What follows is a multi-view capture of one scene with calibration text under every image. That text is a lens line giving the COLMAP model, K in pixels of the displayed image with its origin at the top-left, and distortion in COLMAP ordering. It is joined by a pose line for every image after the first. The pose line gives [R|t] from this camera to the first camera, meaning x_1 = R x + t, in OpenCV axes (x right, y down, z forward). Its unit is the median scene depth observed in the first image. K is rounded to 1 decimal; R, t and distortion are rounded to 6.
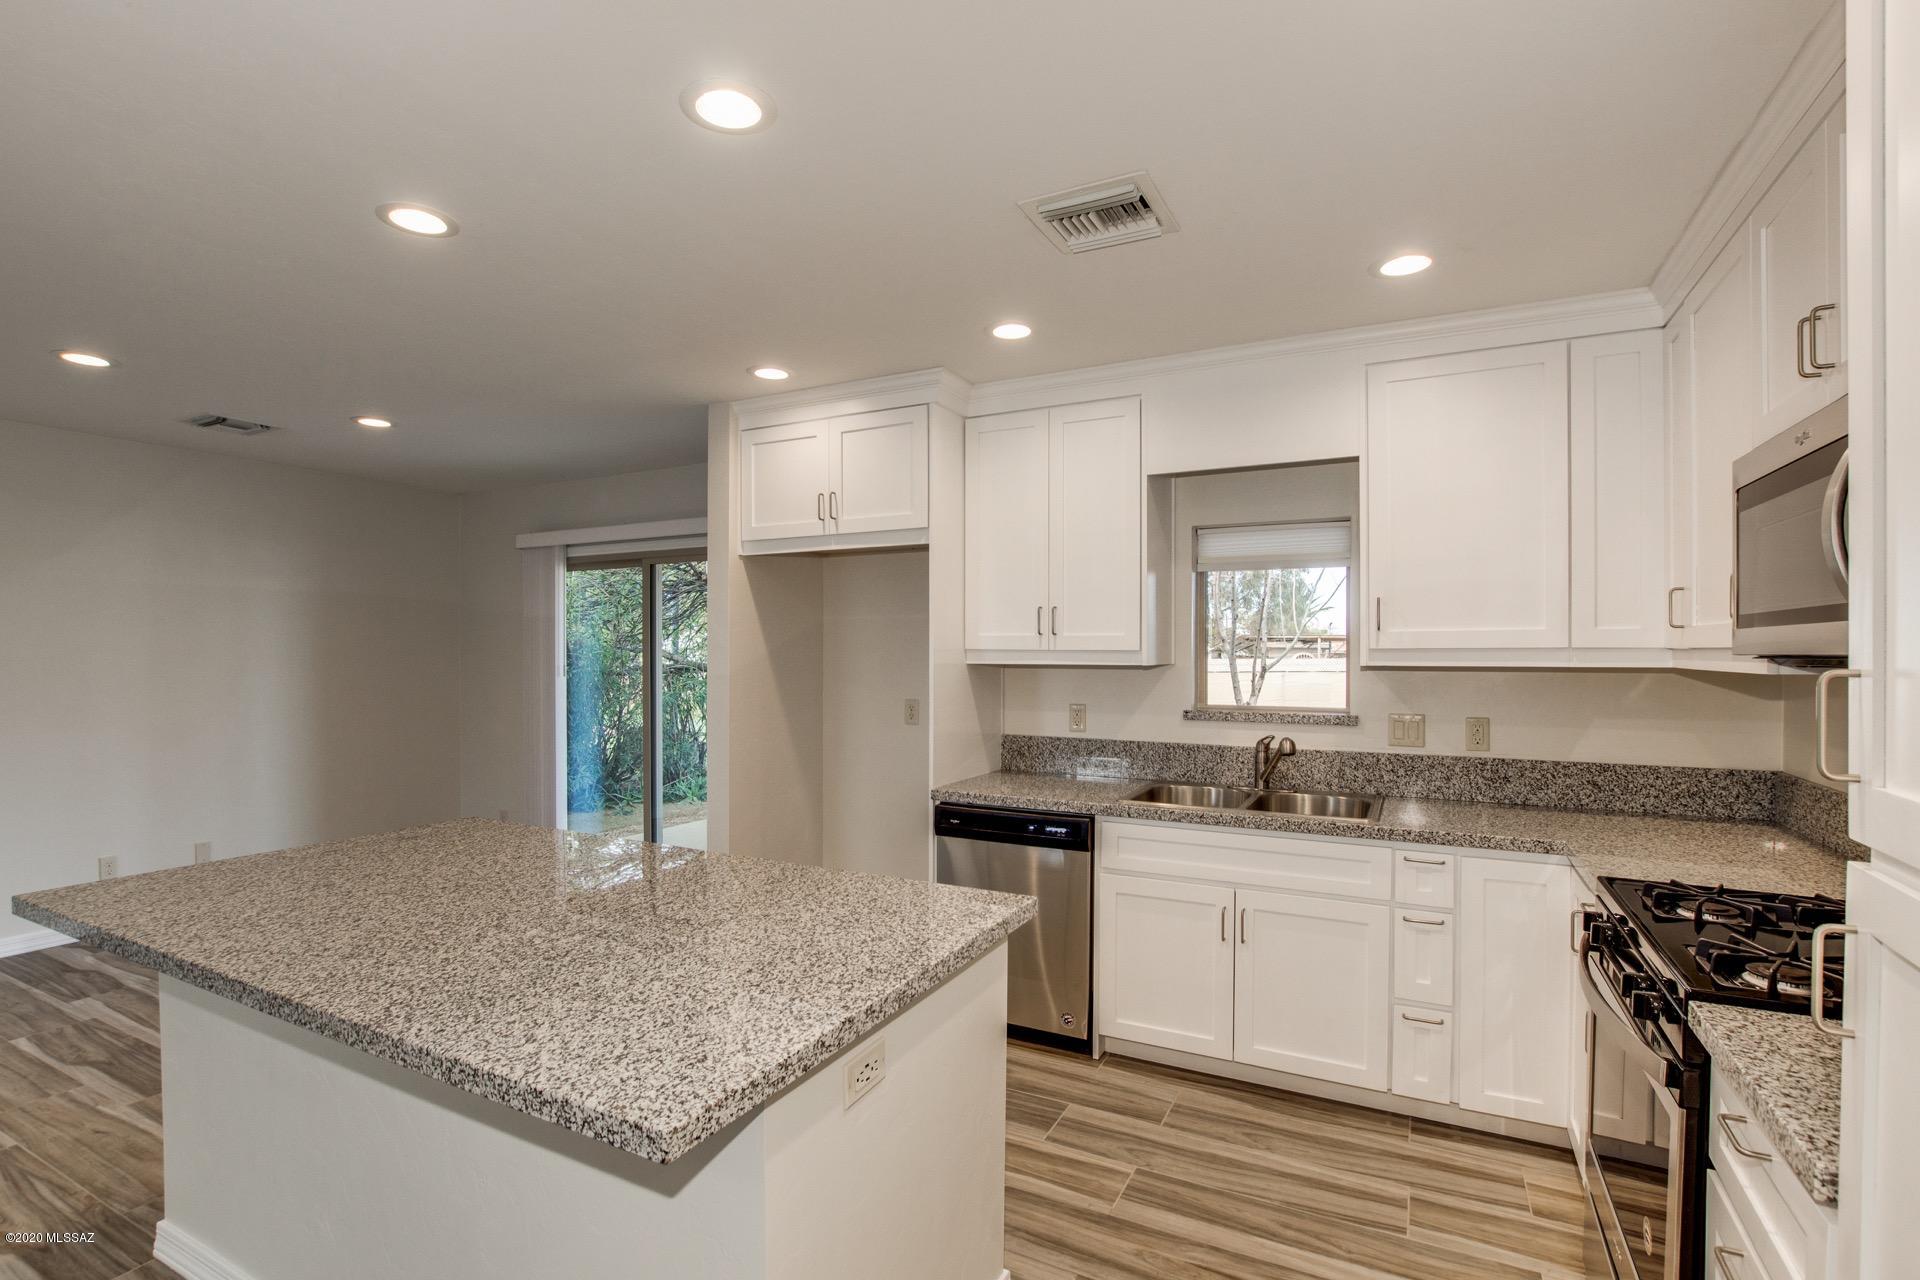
lens RADIAL K [[897.4, 0, 950.1], [0, 897.4, 646.0], [0, 0, 1]] dist [-0.028212, 0.004867]
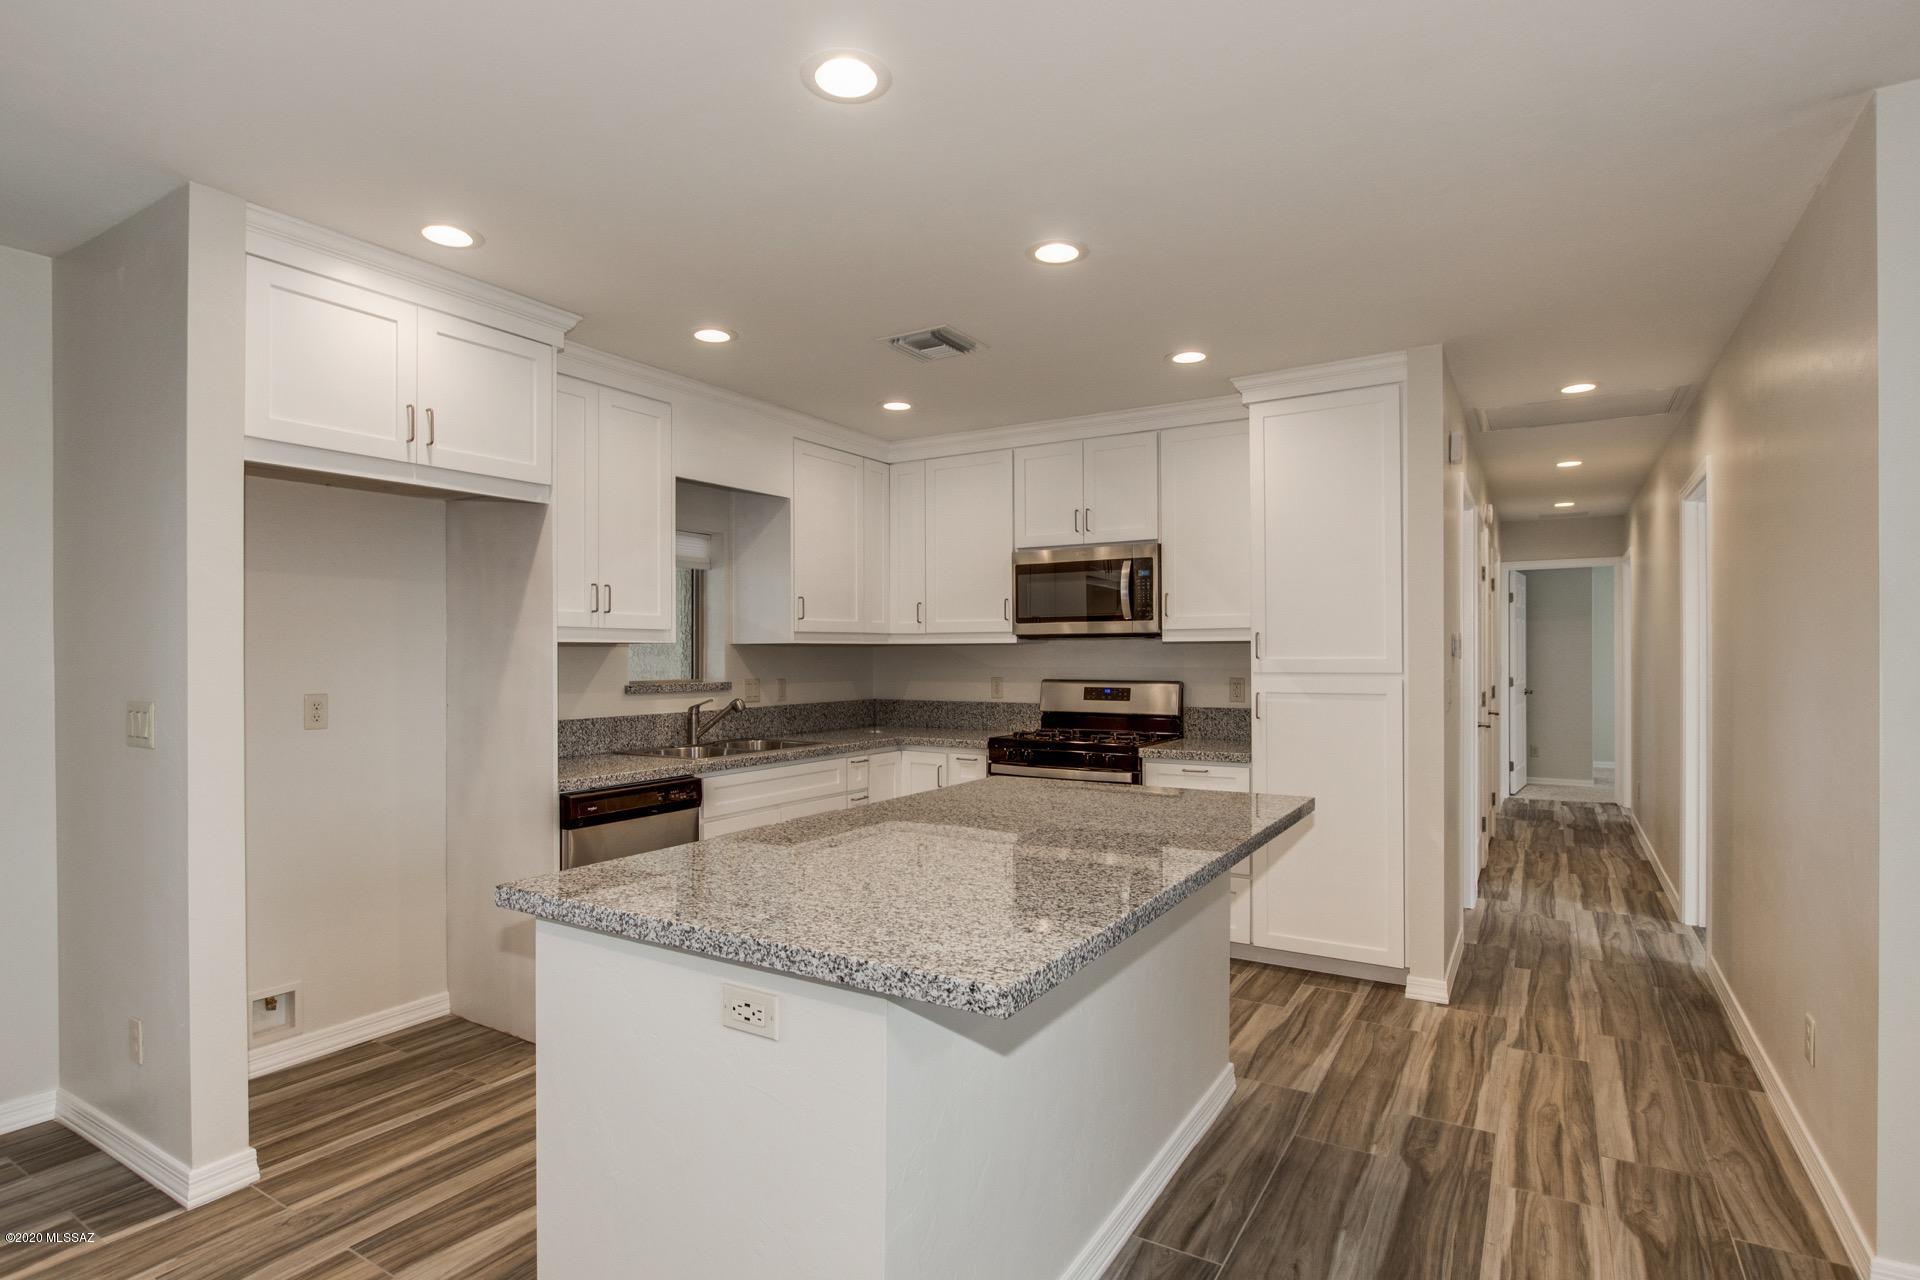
lens RADIAL K [[974.2, 0, 952.1], [0, 974.2, 652.1], [0, 0, 1]] dist [-0.021409, 0.004808]
pose [[0.069556, -0.001268, 0.997577, -1.073723], [-0.001548, 0.999998, 0.001379, 0.033285], [-0.997577, -0.001640, 0.069554, 0.612416]]
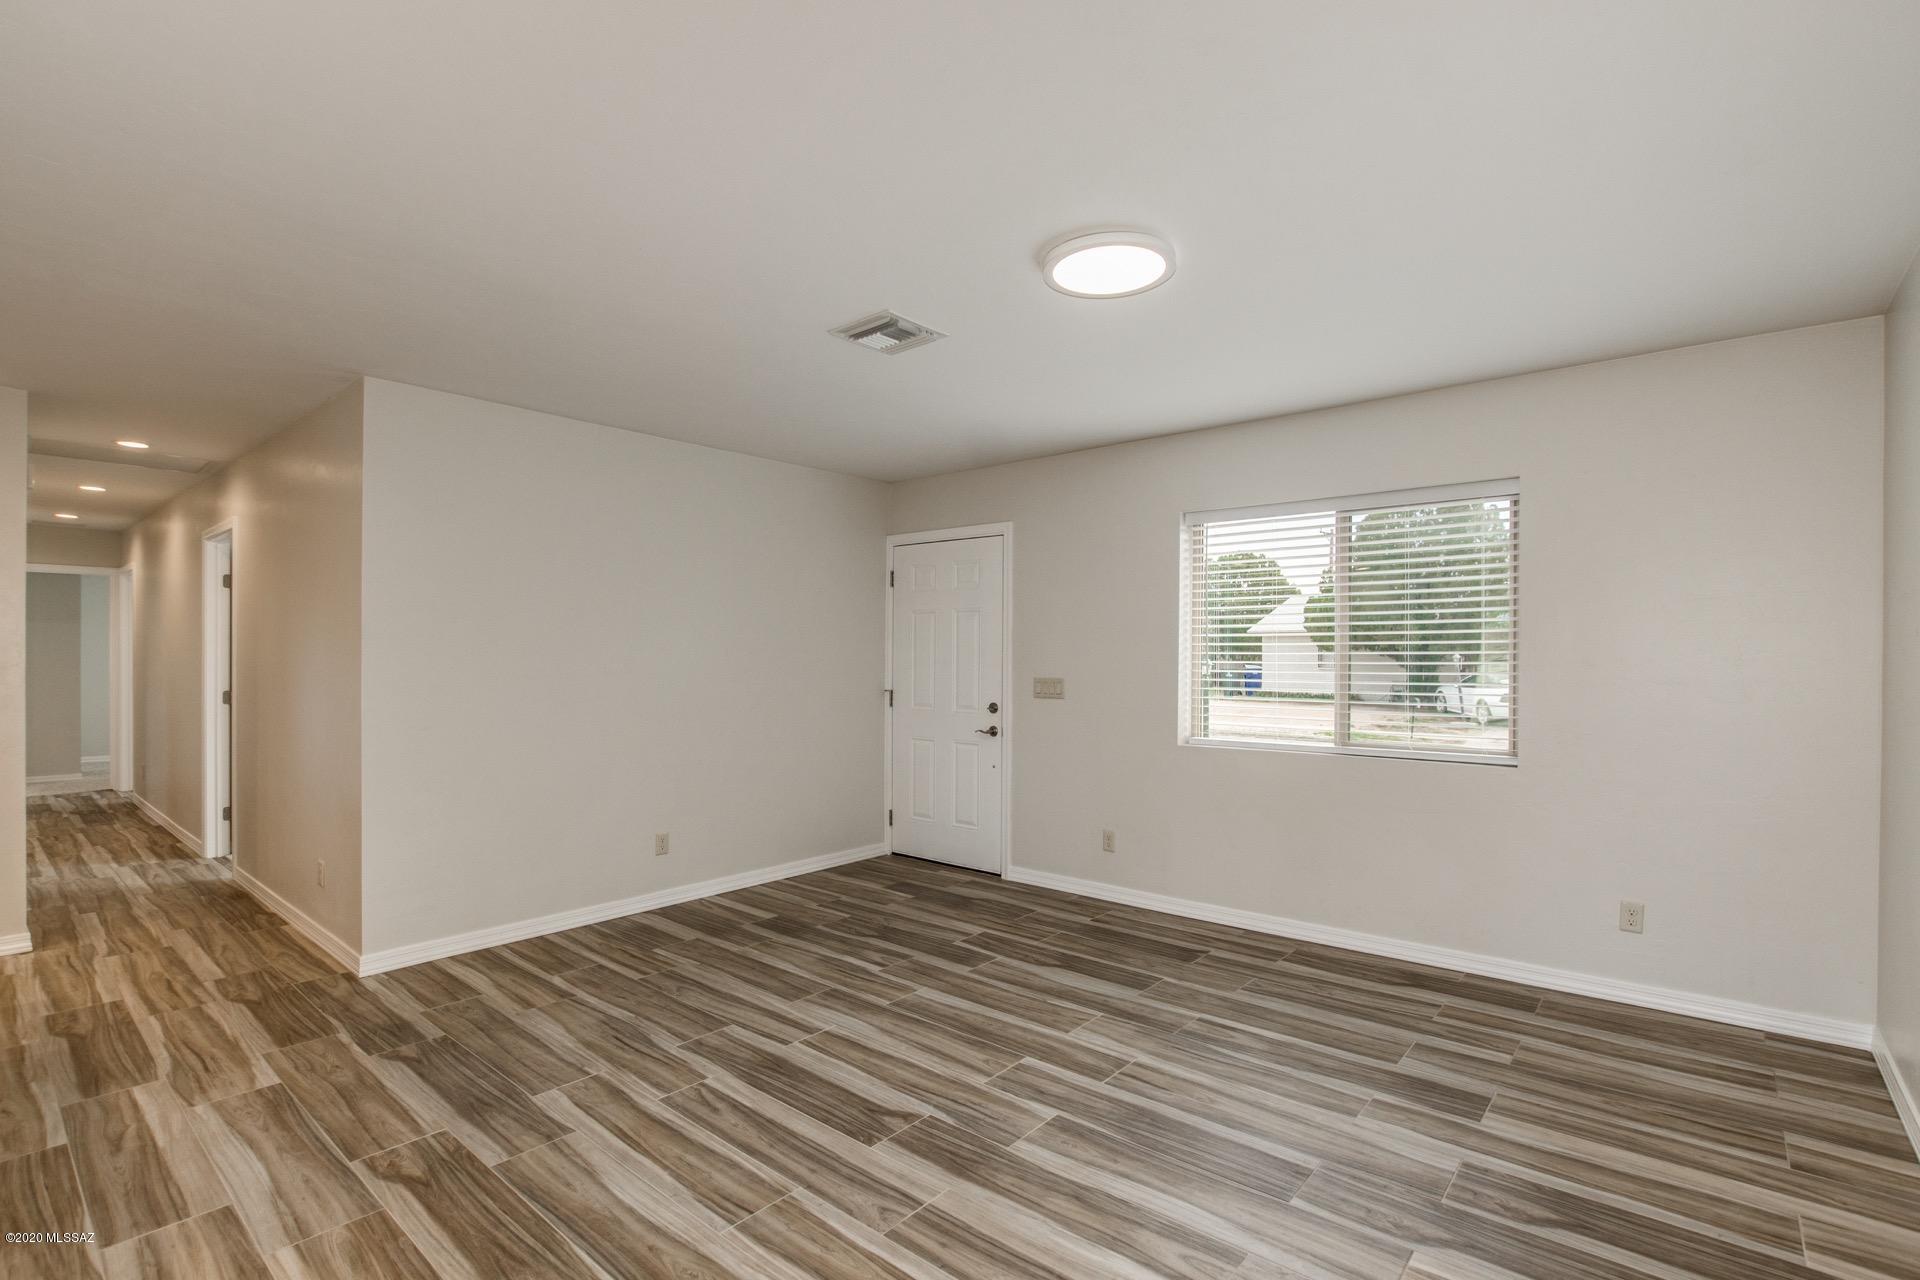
lens RADIAL K [[897.4, 0, 963.9], [0, 897.4, 654.7], [0, 0, 1]] dist [-0.028212, 0.004867]
pose [[-0.975137, -0.006225, 0.221516, -1.447995], [-0.007856, 0.999948, -0.006482, 0.034222], [-0.221464, -0.008062, -0.975135, 1.028418]]
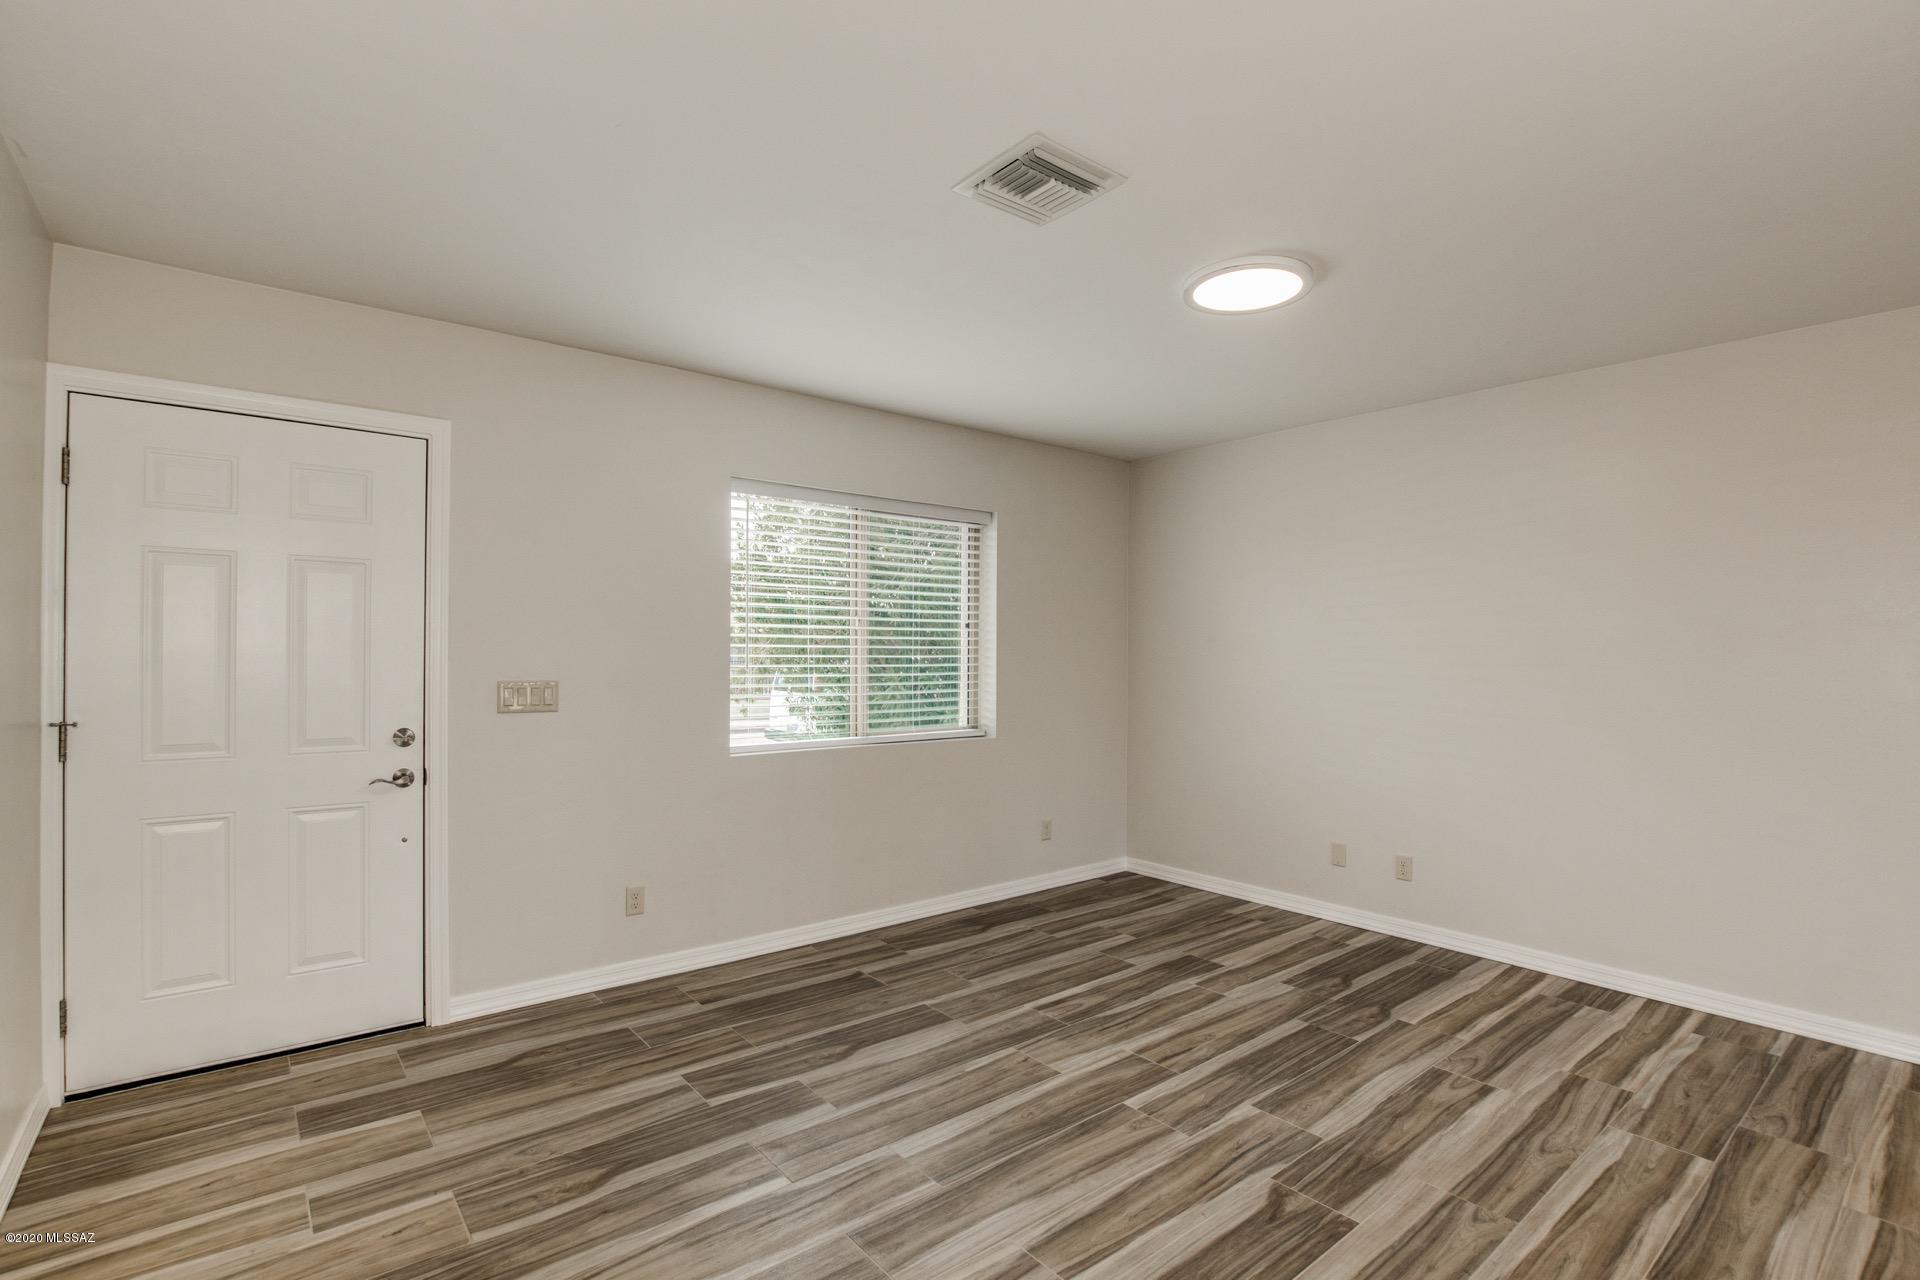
lens RADIAL K [[897.4, 0, 951.7], [0, 897.4, 636.4], [0, 0, 1]] dist [-0.028212, 0.004867]
pose [[-0.397269, -0.022462, -0.917427, -0.432001], [-0.003389, 0.999730, -0.023010, 0.035016], [0.917696, -0.006032, -0.397237, 0.249877]]
